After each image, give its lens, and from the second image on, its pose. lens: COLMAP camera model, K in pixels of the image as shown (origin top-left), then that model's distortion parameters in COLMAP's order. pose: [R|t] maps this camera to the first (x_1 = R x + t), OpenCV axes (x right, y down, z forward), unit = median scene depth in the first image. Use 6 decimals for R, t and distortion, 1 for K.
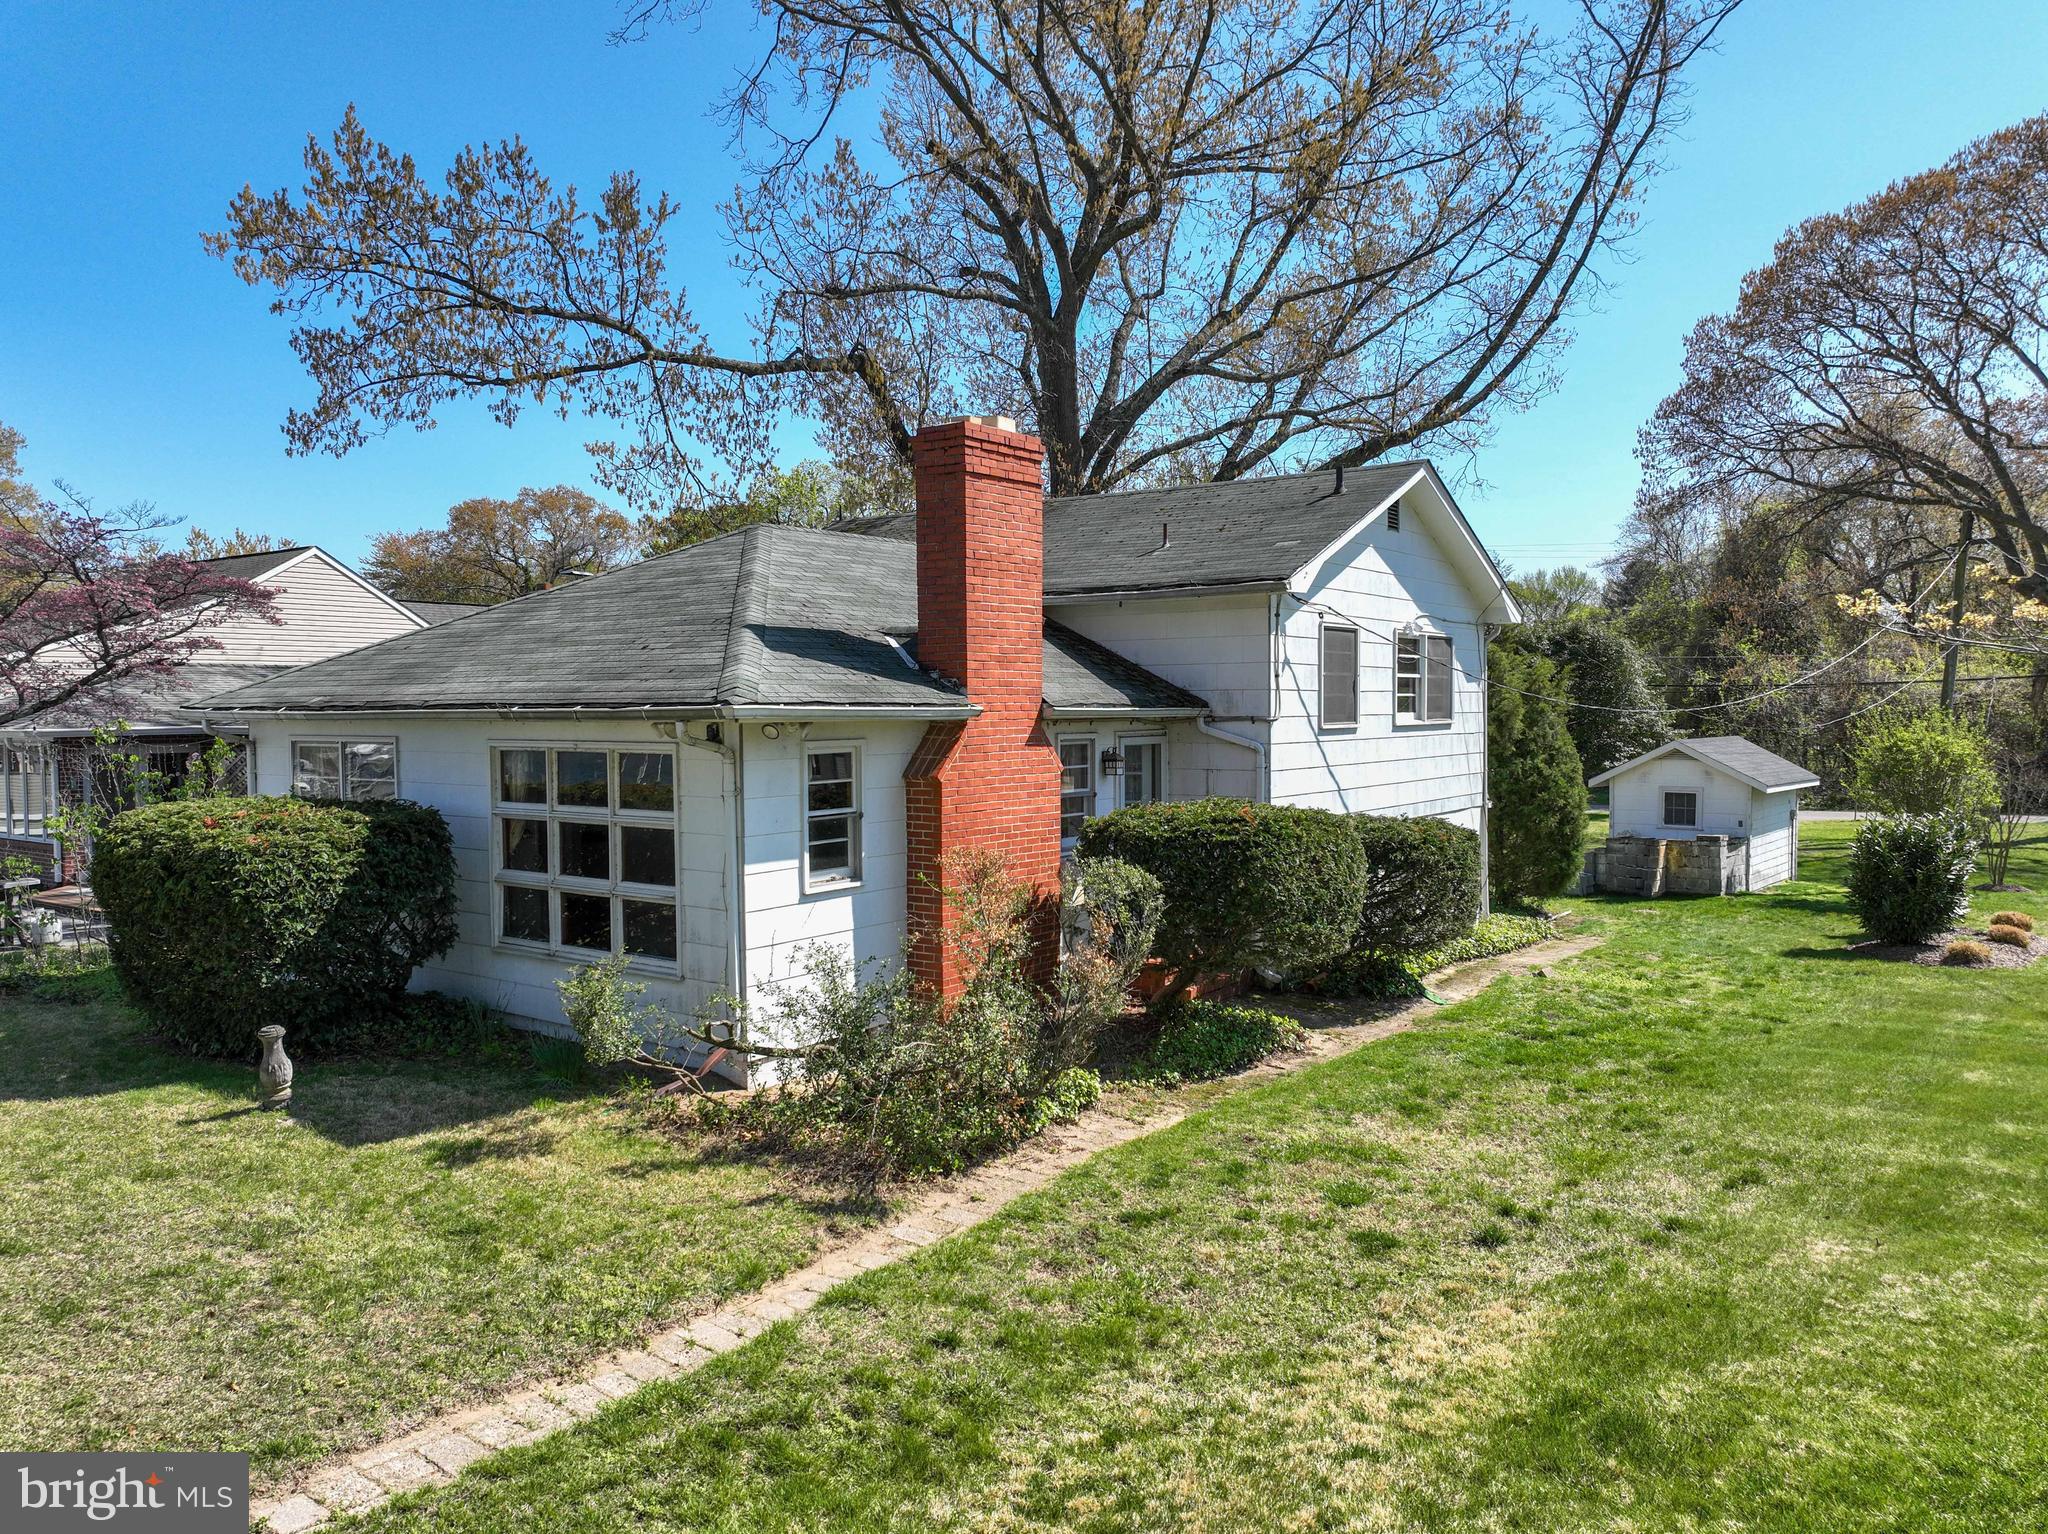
lens RADIAL K [[1451.8, 0, 1024.0], [0, 1451.8, 767.0], [0, 0, 1]] dist [0.005050, 0.010080]
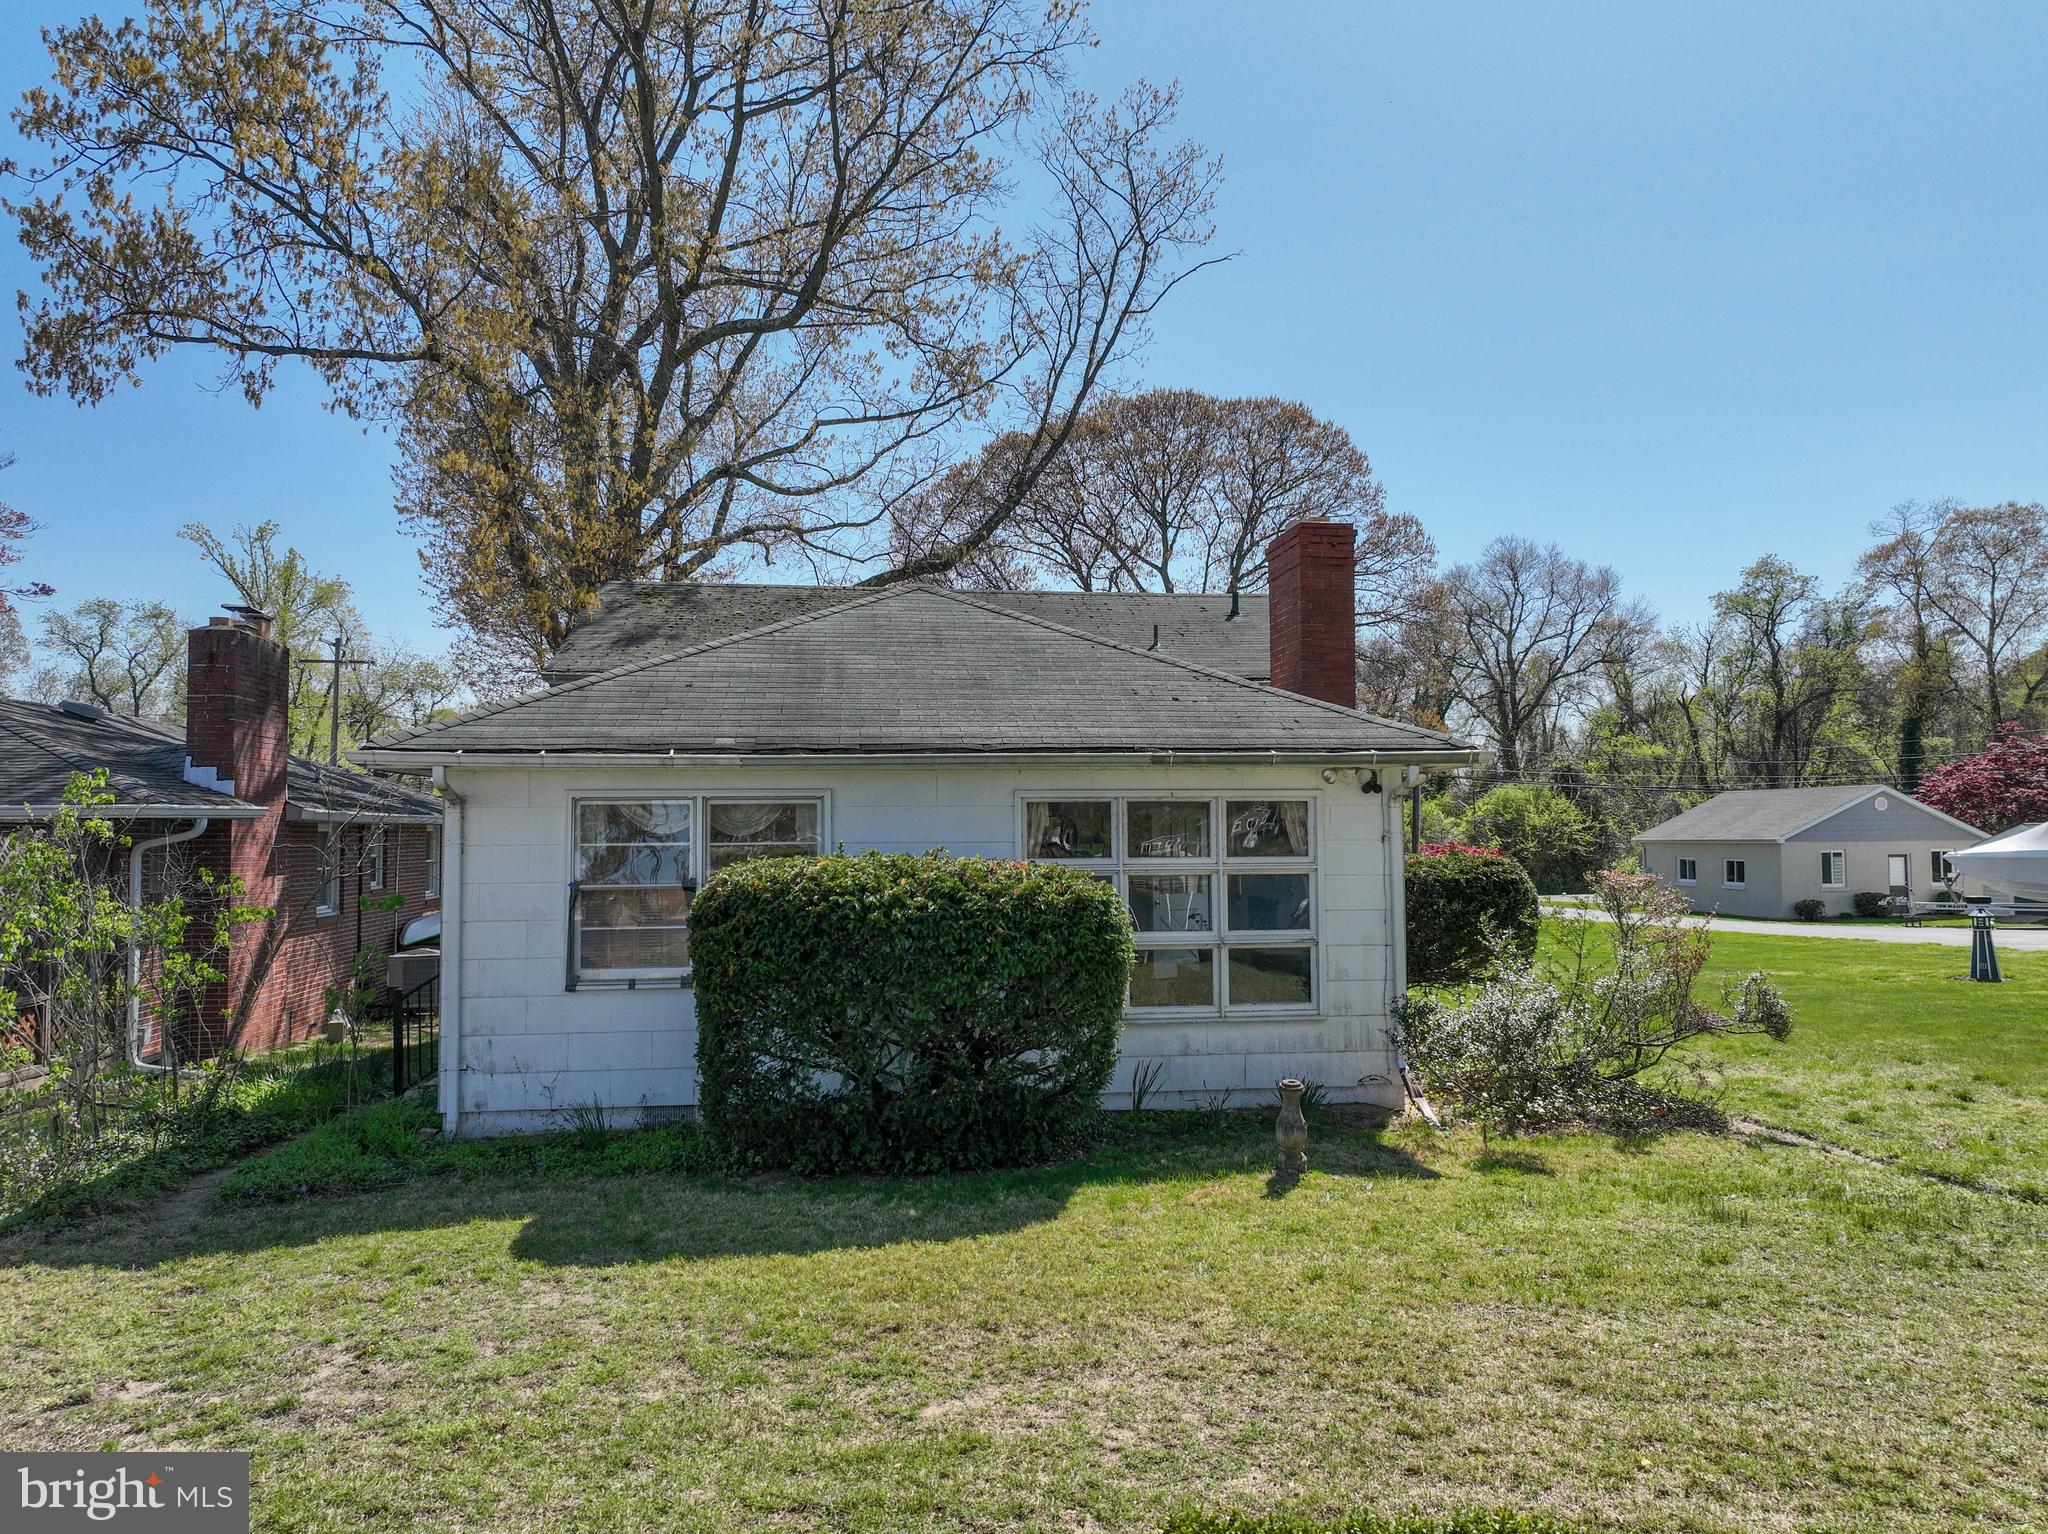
lens RADIAL K [[1451.8, 0, 1024.0], [0, 1451.8, 767.0], [0, 0, 1]] dist [0.005050, 0.010080]
pose [[0.727355, 0.031561, 0.685535, -0.812142], [0.031544, 0.996349, -0.079339, 0.032153], [-0.685536, 0.079332, 0.723704, 0.282964]]
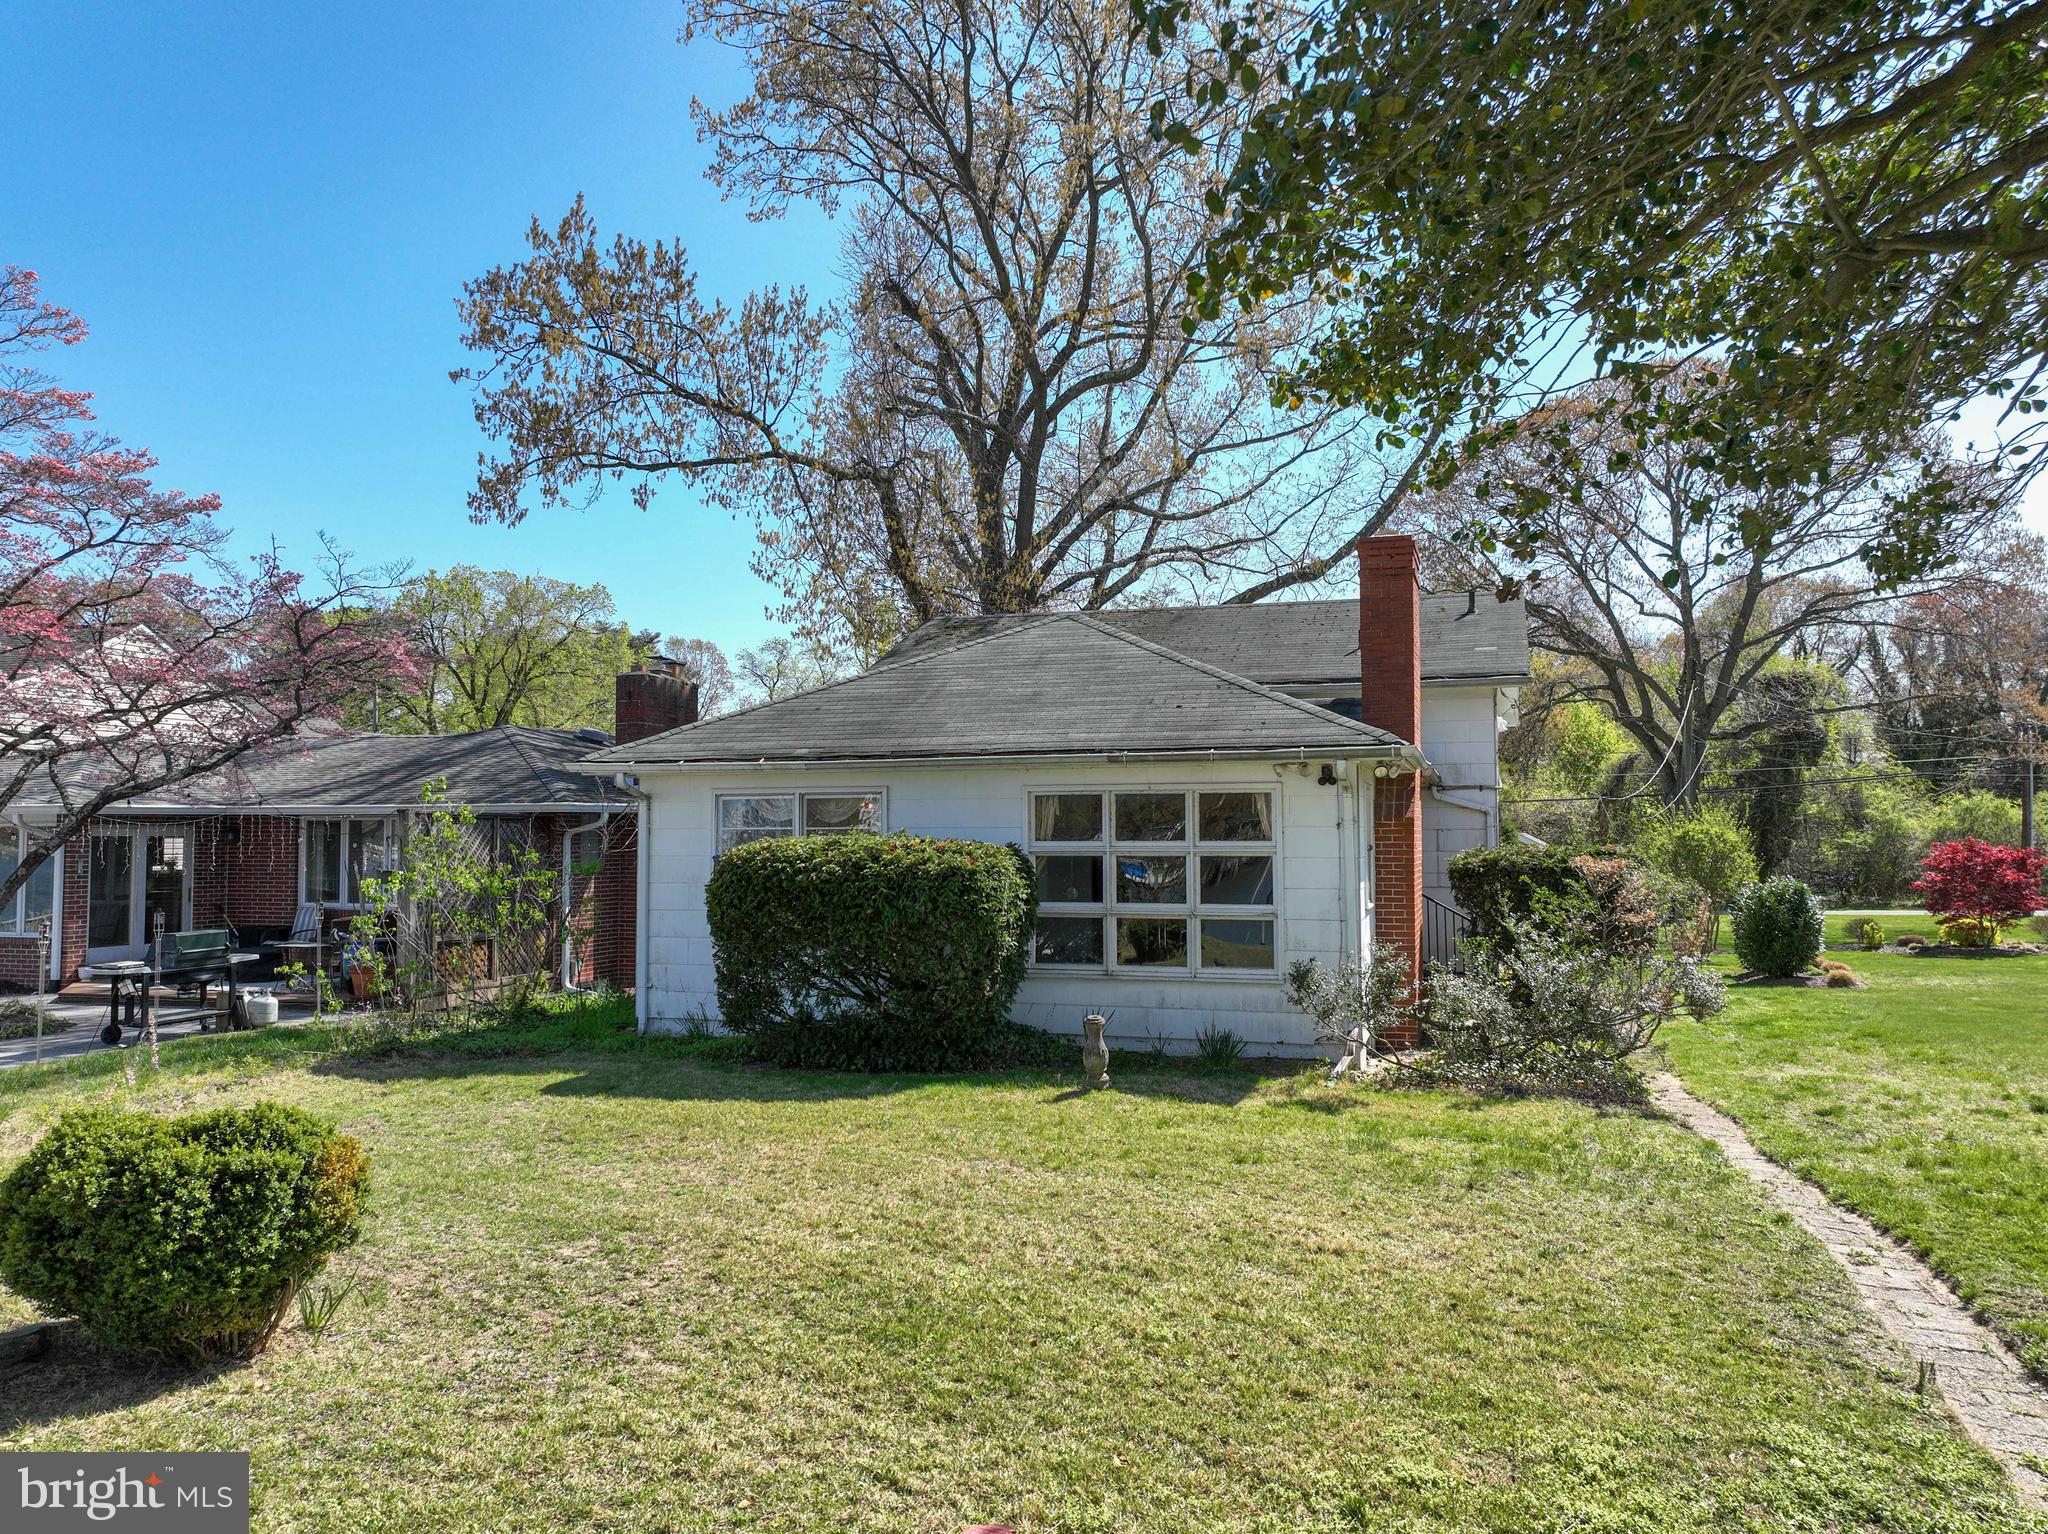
lens RADIAL K [[1451.8, 0, 1024.0], [0, 1451.8, 767.0], [0, 0, 1]] dist [0.005050, 0.010080]
pose [[0.948590, 0.017841, 0.316003, -0.594709], [0.011003, 0.995948, -0.089257, 0.054985], [-0.316315, 0.088145, 0.944550, -0.042631]]
